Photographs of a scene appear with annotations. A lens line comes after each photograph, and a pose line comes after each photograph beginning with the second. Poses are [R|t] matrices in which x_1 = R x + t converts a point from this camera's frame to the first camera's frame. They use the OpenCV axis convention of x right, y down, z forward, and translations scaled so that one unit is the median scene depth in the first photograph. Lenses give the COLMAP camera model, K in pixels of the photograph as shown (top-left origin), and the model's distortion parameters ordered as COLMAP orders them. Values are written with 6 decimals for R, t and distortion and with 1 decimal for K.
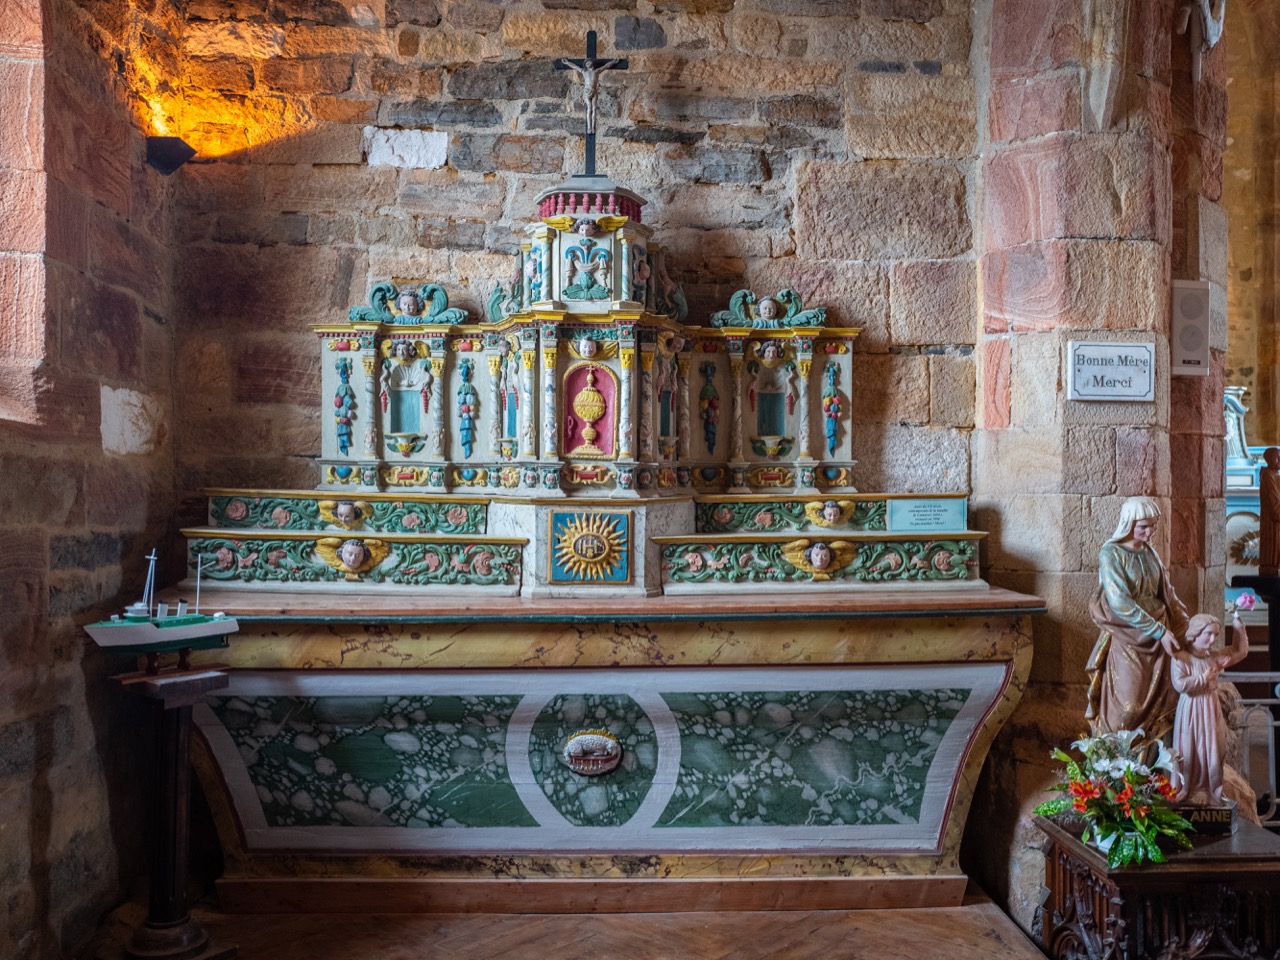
lens RADIAL K [[1155.1, 0, 640.0], [0, 1155.1, 480.0], [0, 0, 1]] dist [-0.011296, 0.003102]
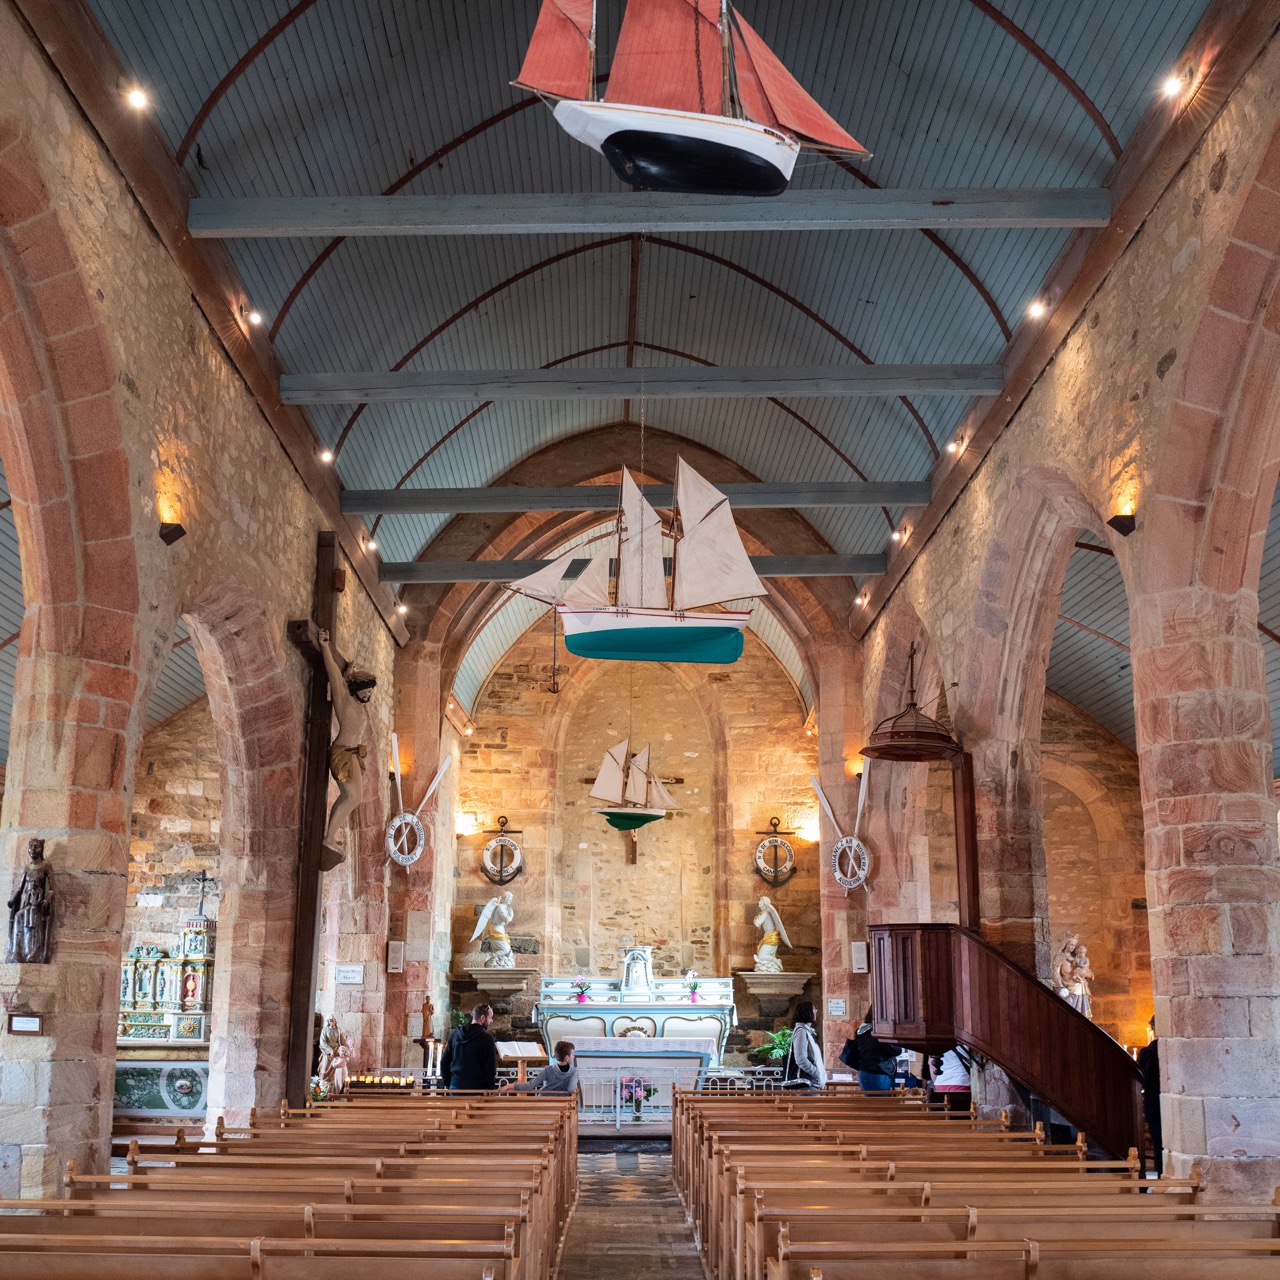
lens RADIAL K [[1638.3, 0, 640.0], [0, 1638.3, 640.0], [0, 0, 1]] dist [0.005447, -0.100365]
pose [[0.999148, -0.006167, -0.040811, 1.428761], [-0.001813, 0.981264, -0.192661, -0.130520], [0.041235, 0.192571, 0.980416, -3.754986]]
